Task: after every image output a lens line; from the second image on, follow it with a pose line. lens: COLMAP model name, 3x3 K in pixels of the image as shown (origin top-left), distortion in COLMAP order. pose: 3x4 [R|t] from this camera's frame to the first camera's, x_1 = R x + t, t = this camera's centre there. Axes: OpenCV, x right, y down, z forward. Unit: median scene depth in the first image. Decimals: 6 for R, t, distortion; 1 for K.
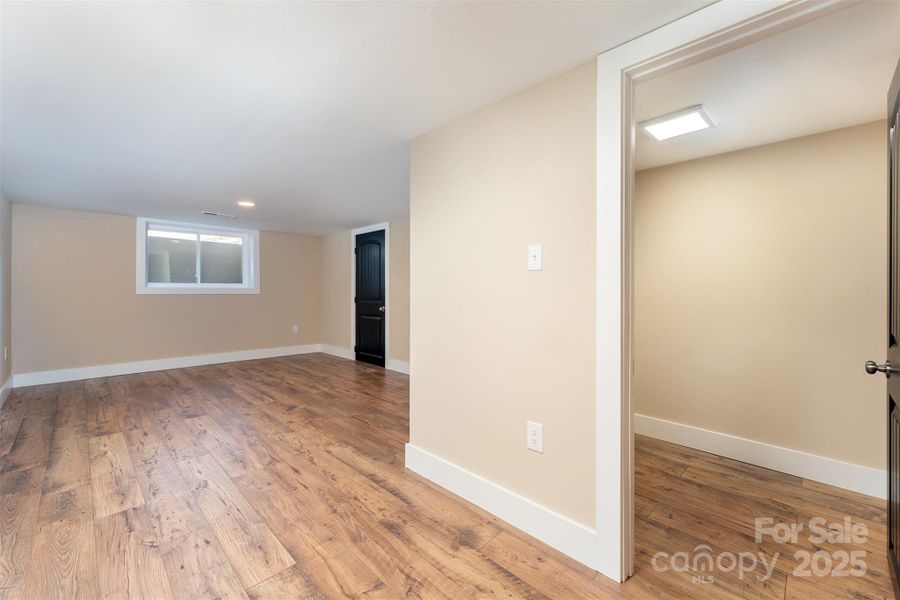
lens RADIAL K [[374.3, 0, 450.7], [0, 374.3, 297.5], [0, 0, 1]] dist [-0.003136, -0.000304]
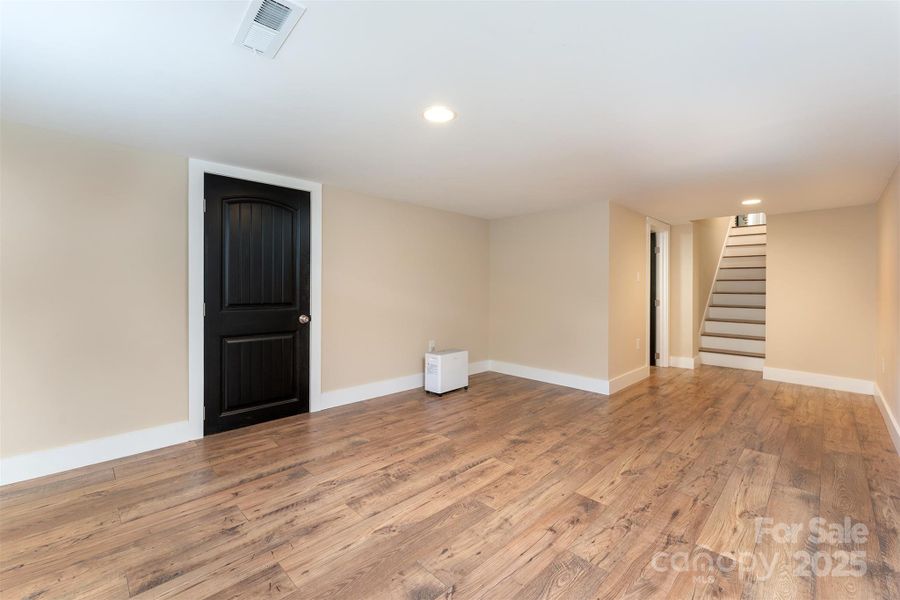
lens RADIAL K [[374.3, 0, 449.7], [0, 374.3, 291.5], [0, 0, 1]] dist [-0.003136, -0.000304]
pose [[0.008094, -0.016338, 0.999834, -1.493408], [0.012582, 0.999789, 0.016235, -0.041944], [-0.999888, 0.012448, 0.008298, 1.407671]]
